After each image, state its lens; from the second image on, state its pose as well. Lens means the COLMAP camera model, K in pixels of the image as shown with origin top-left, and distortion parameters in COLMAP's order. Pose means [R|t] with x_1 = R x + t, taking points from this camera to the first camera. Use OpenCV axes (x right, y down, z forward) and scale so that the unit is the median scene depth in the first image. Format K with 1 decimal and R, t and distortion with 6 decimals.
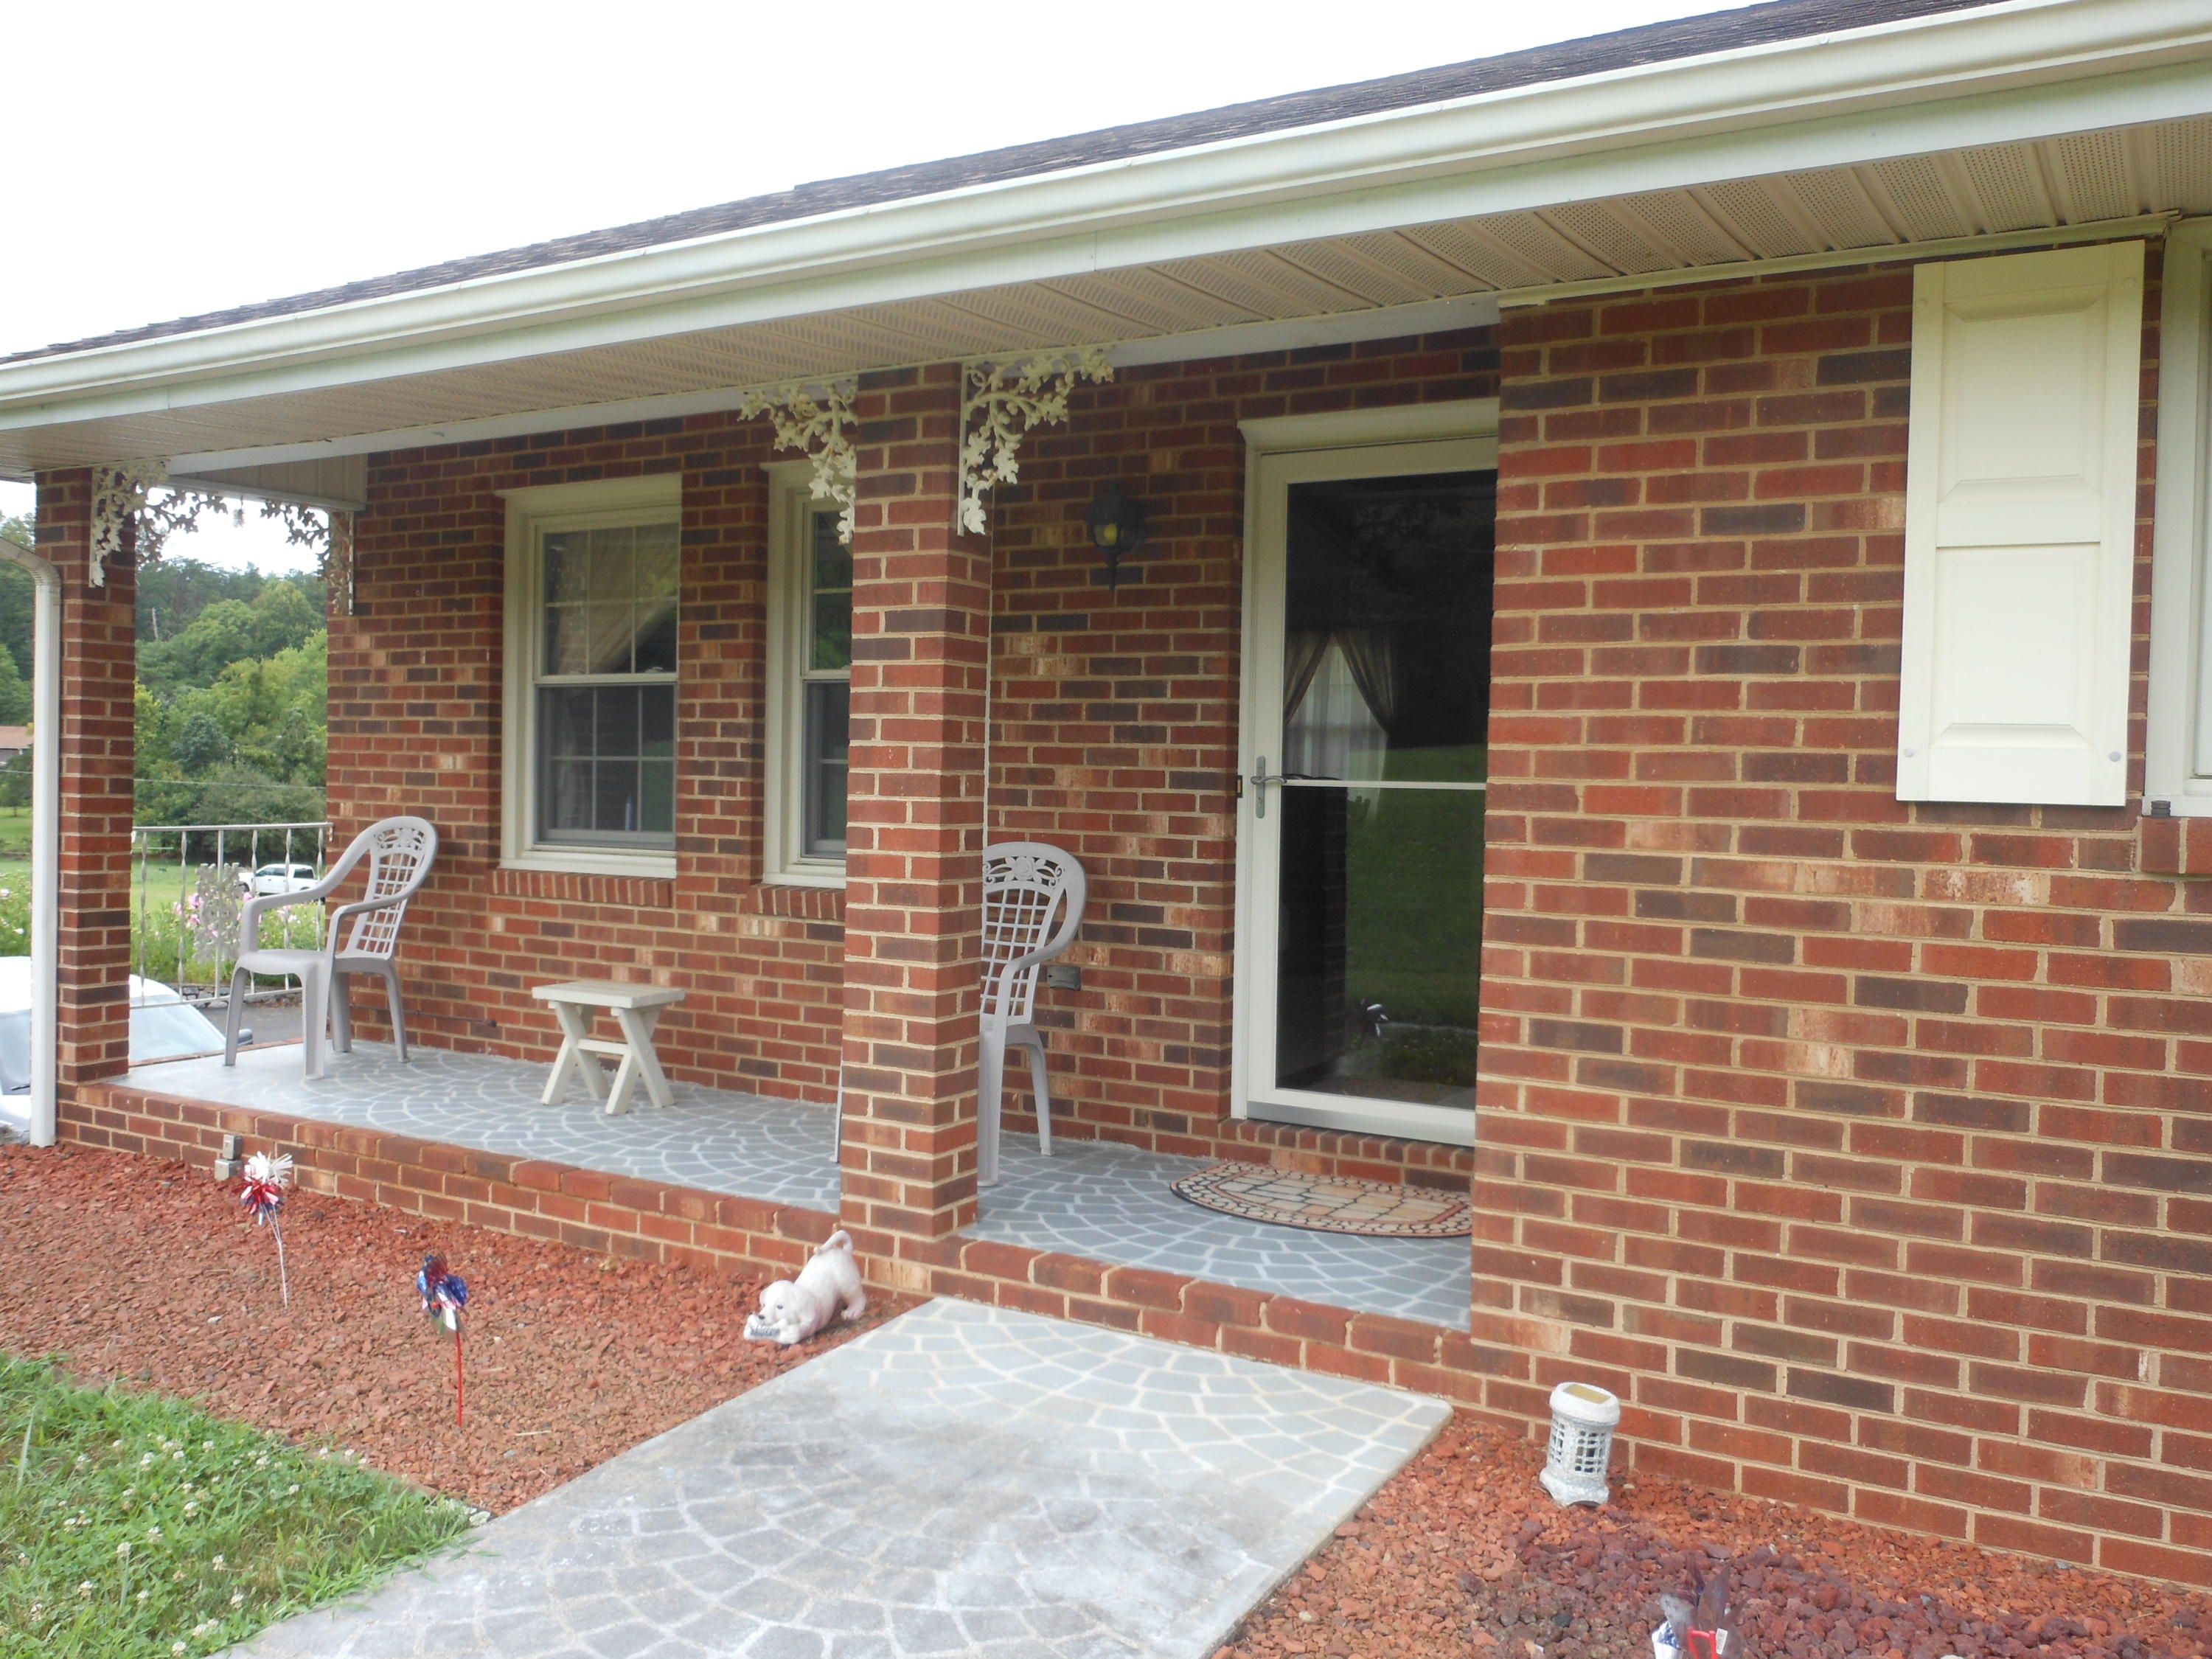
lens RADIAL K [[1803.9, 0, 1106.0], [0, 1803.9, 829.5], [0, 0, 1]] dist [-0.030002, 0.062860]
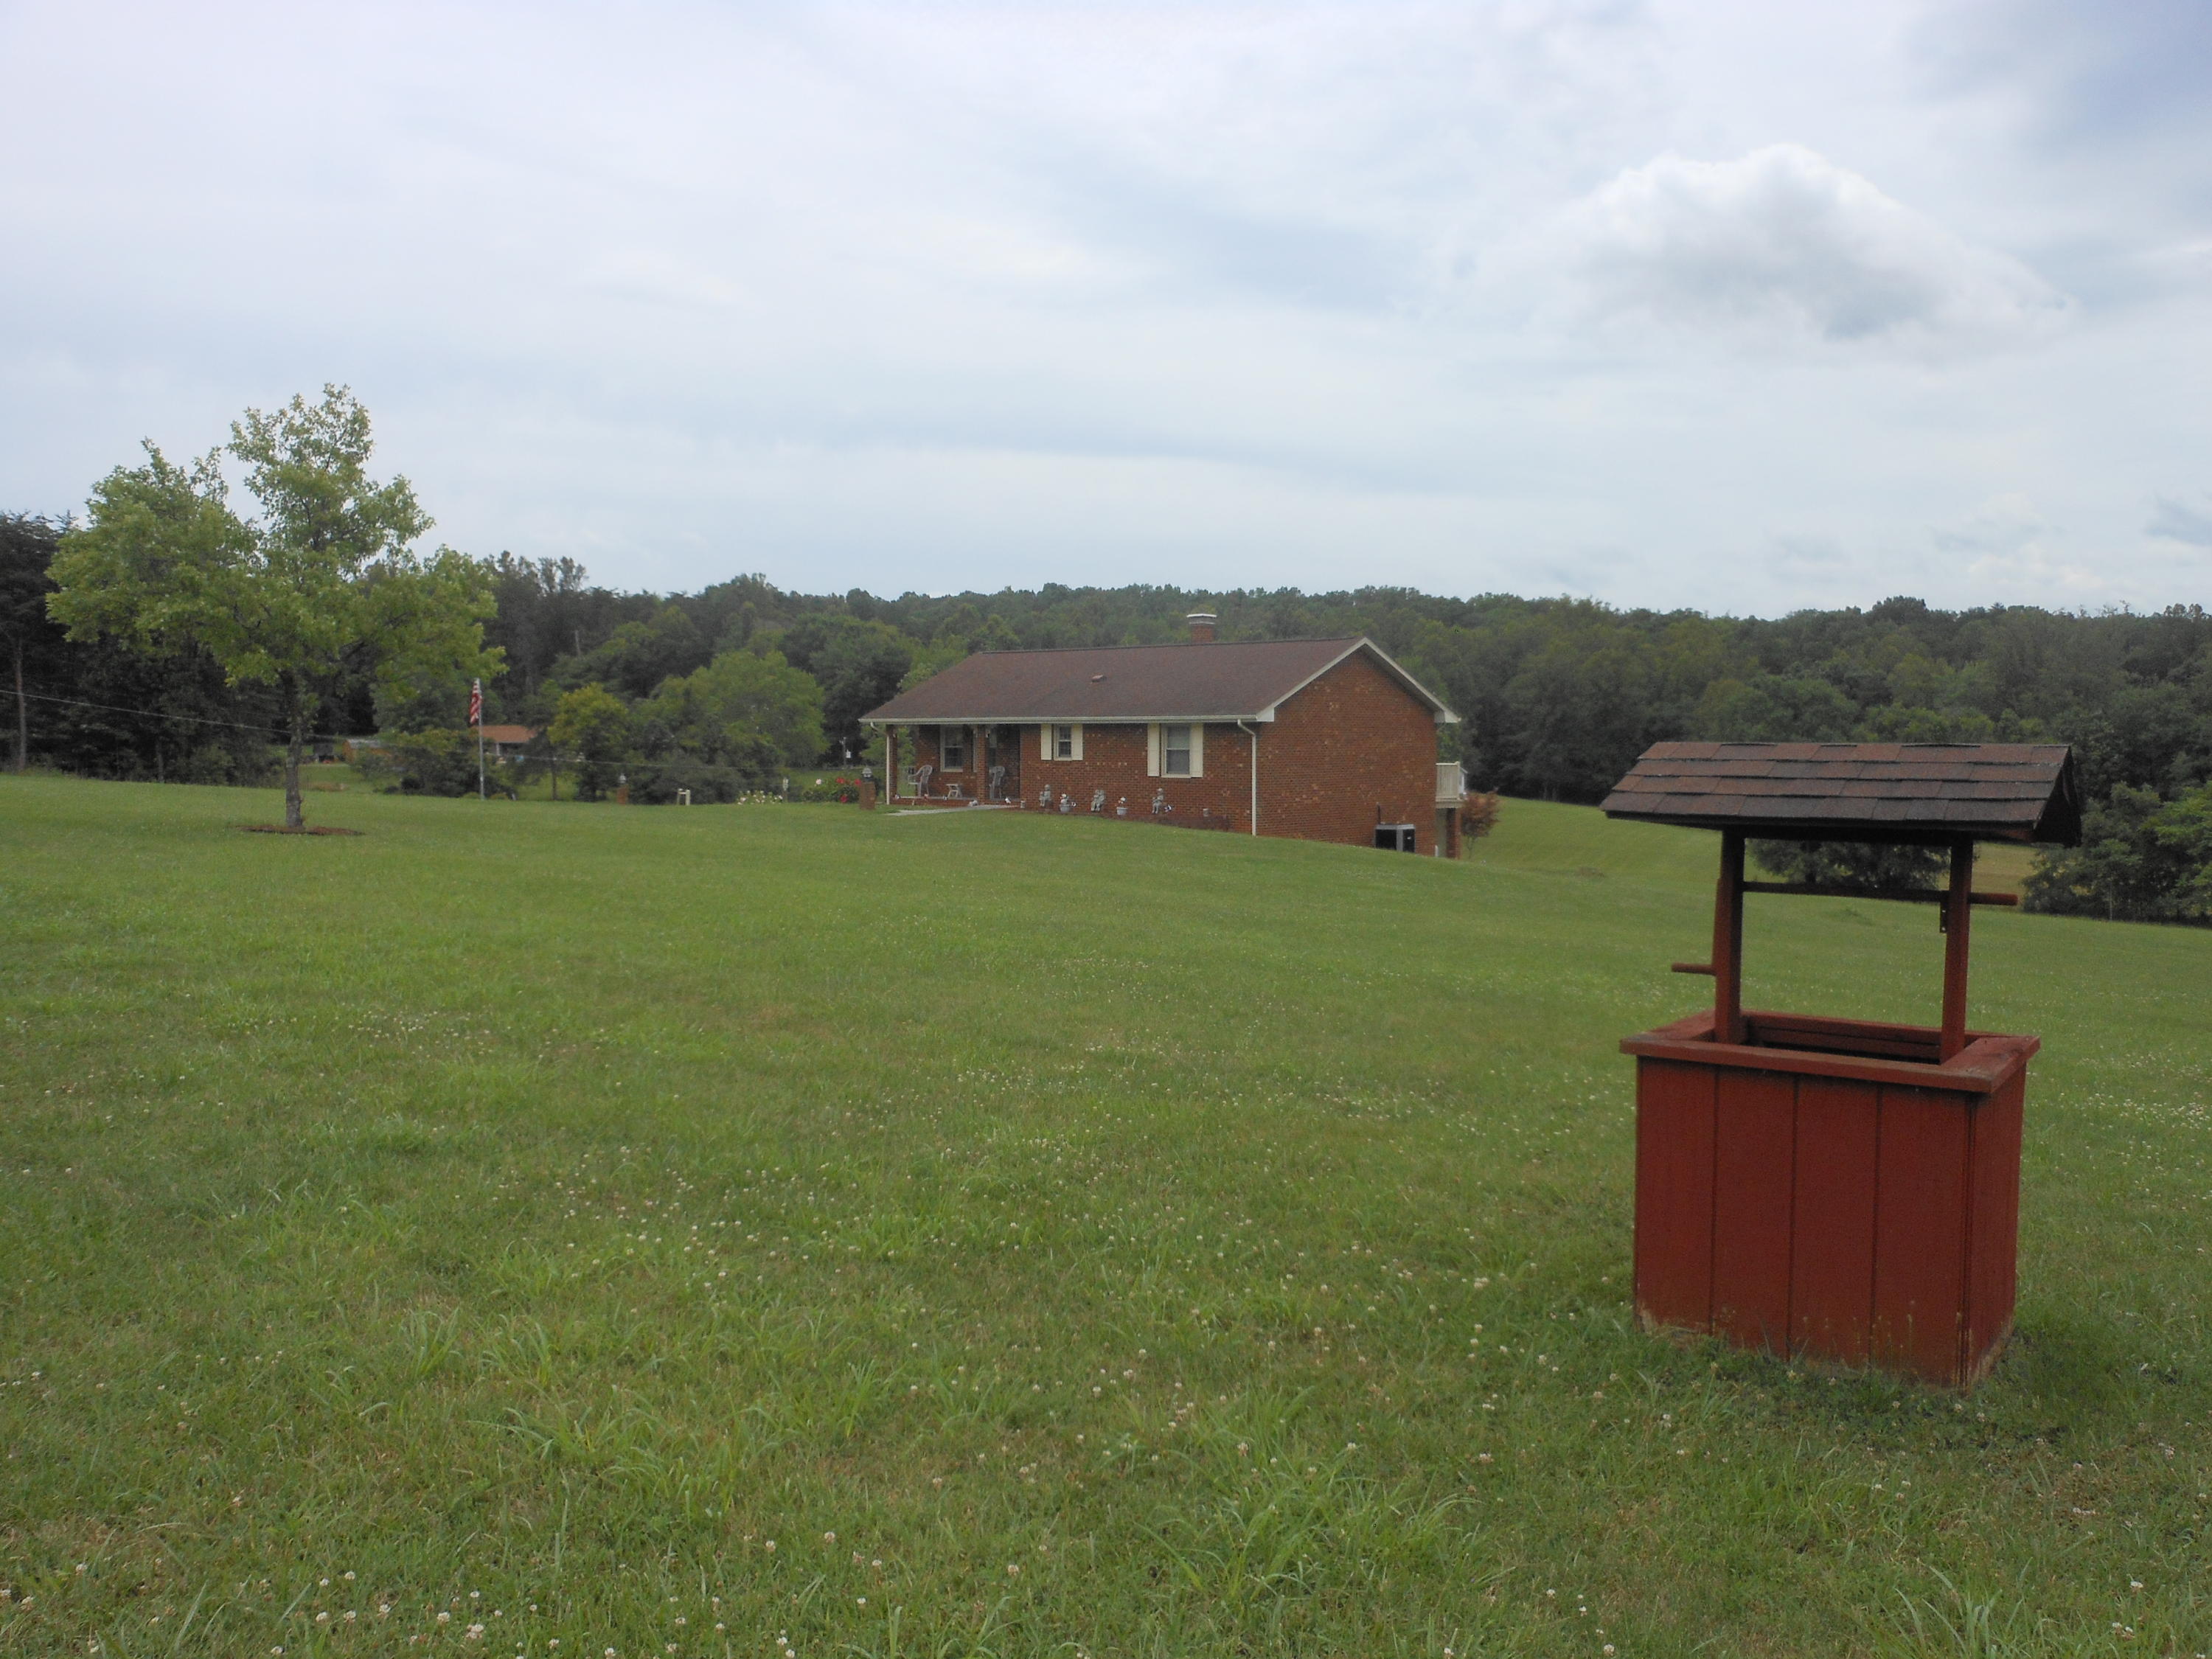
lens RADIAL K [[1803.9, 0, 1106.0], [0, 1803.9, 829.5], [0, 0, 1]] dist [-0.030002, 0.062860]
pose [[0.986316, -0.010882, -0.164507, 1.689751], [0.013412, 0.999808, 0.014279, 0.175379], [0.164320, -0.016290, 0.986272, -6.744062]]
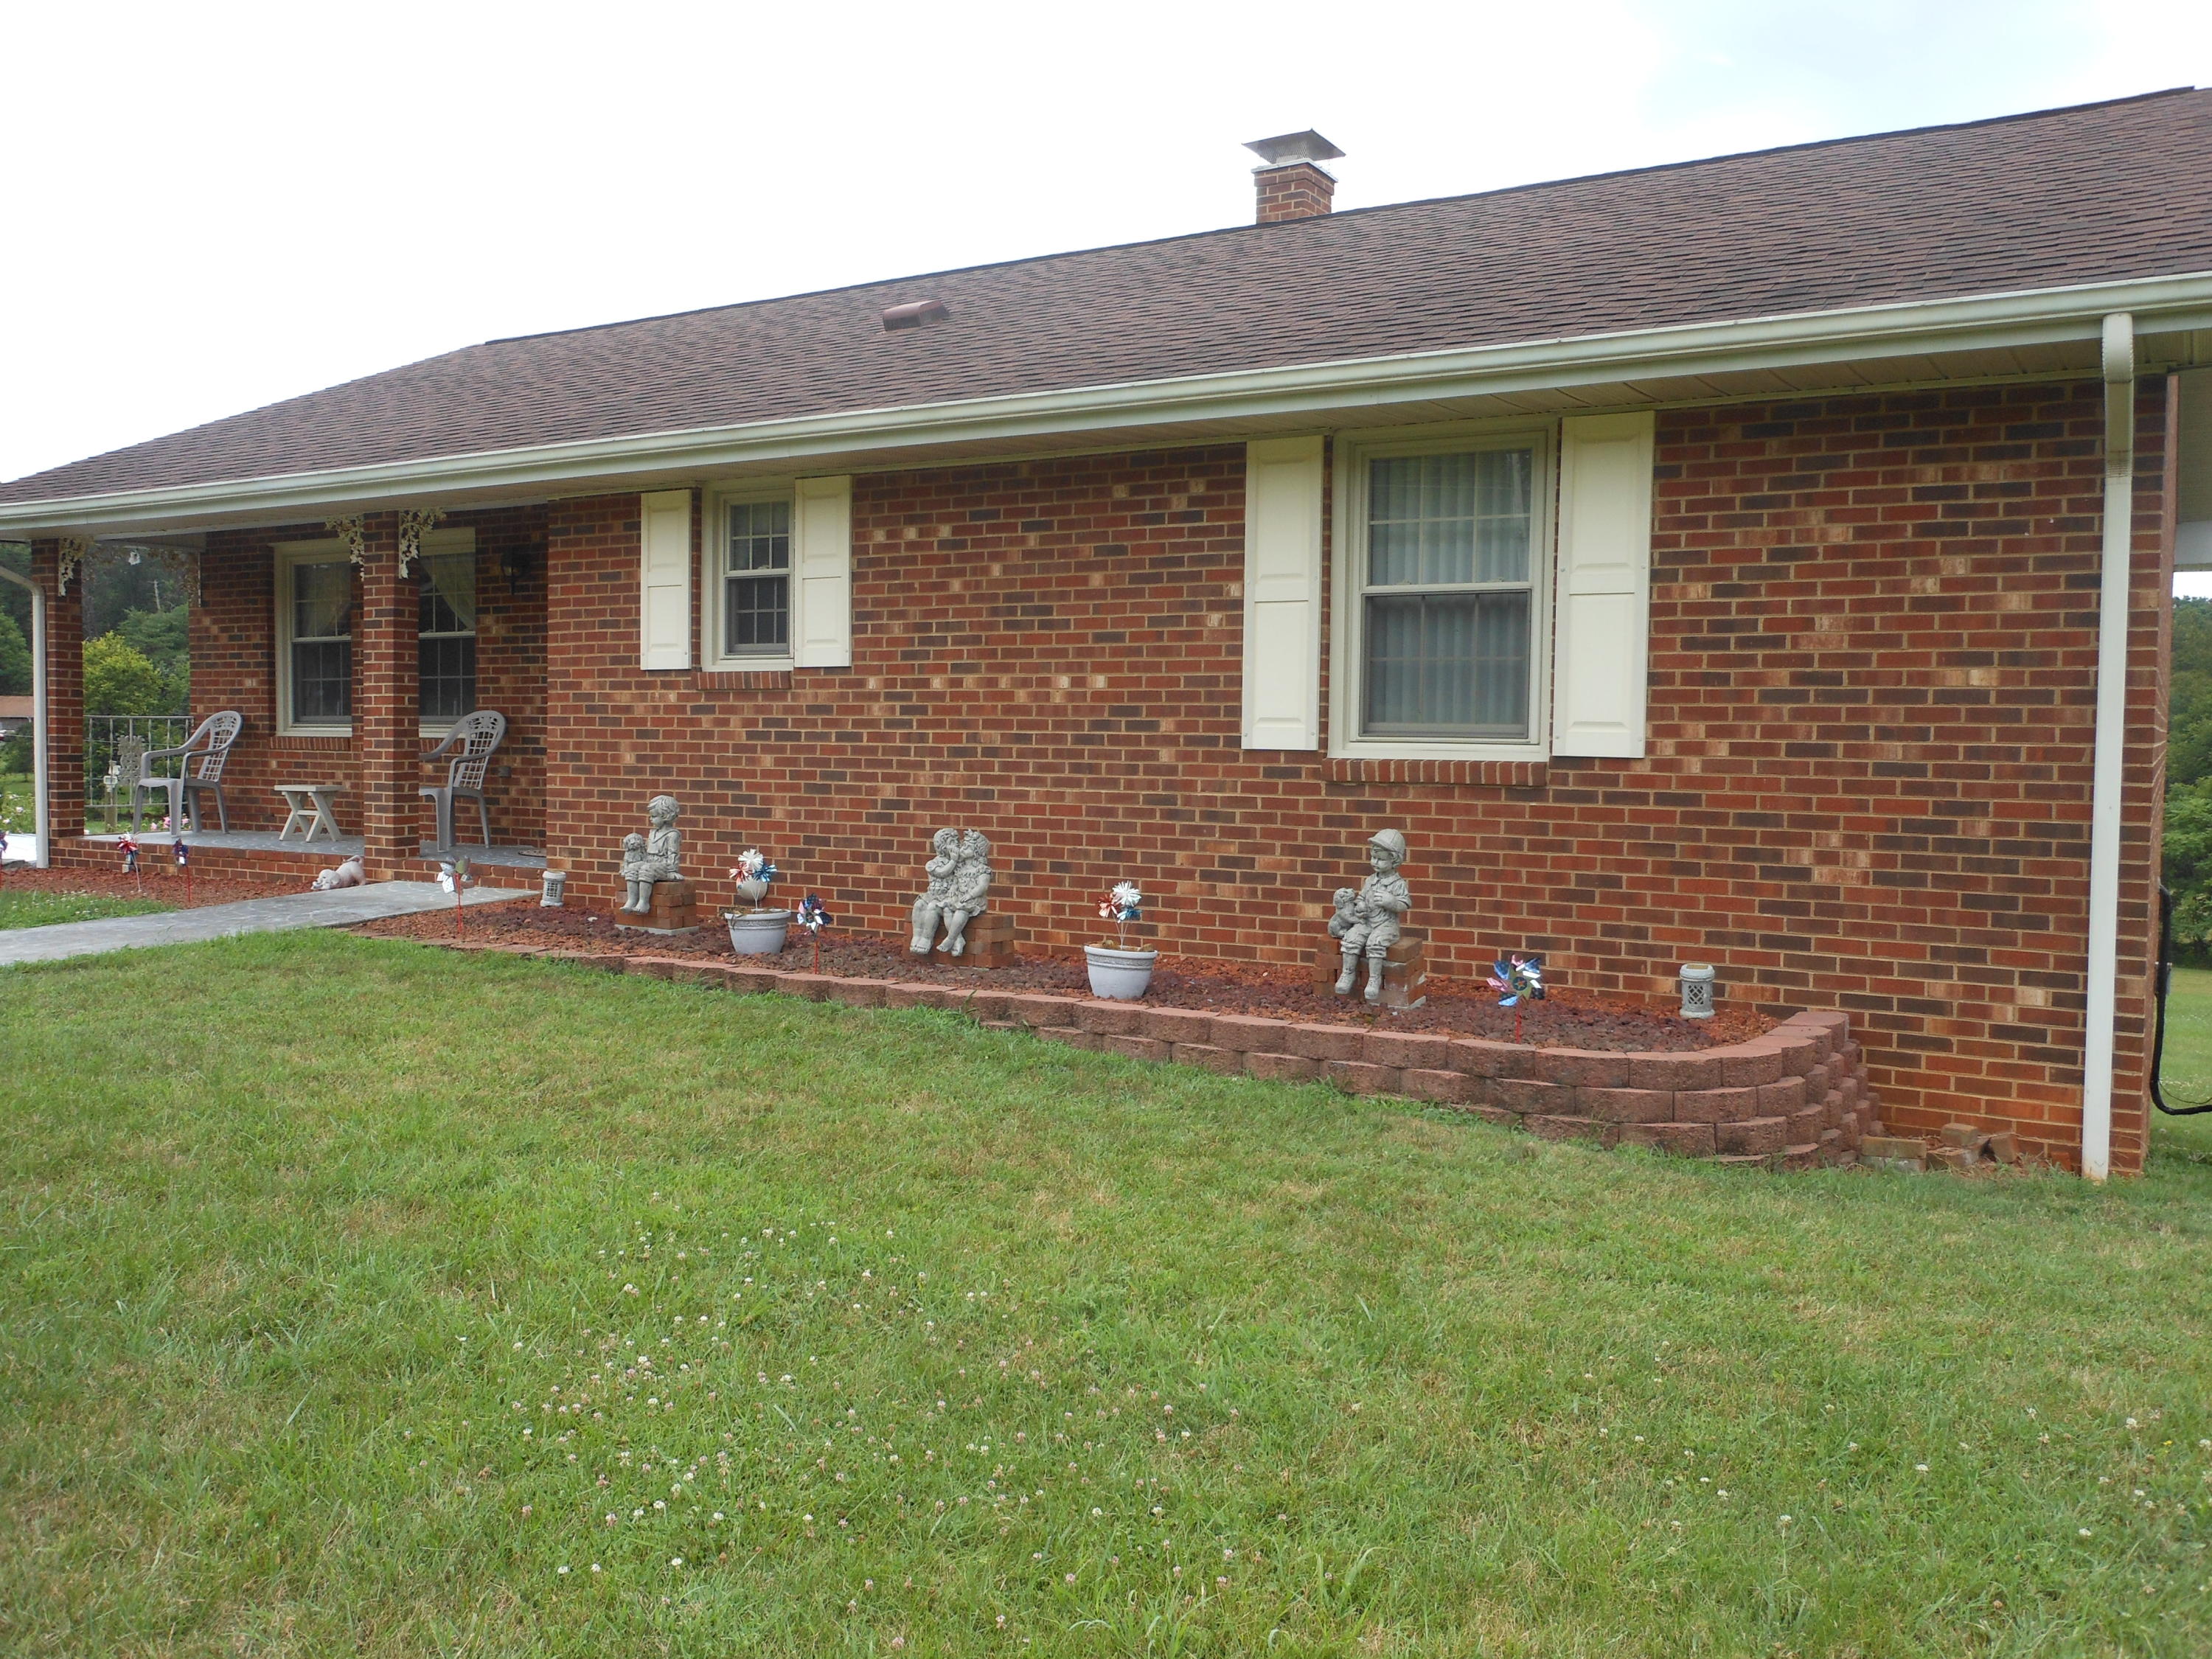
lens RADIAL K [[1825.1, 0, 1105.1], [0, 1825.1, 819.4], [0, 0, 1]] dist [-0.081354, 0.185189]
pose [[0.999910, -0.010916, -0.007795, 0.616042], [0.011038, 0.999814, 0.015792, 0.096370], [0.007622, -0.015876, 0.999845, -1.021872]]
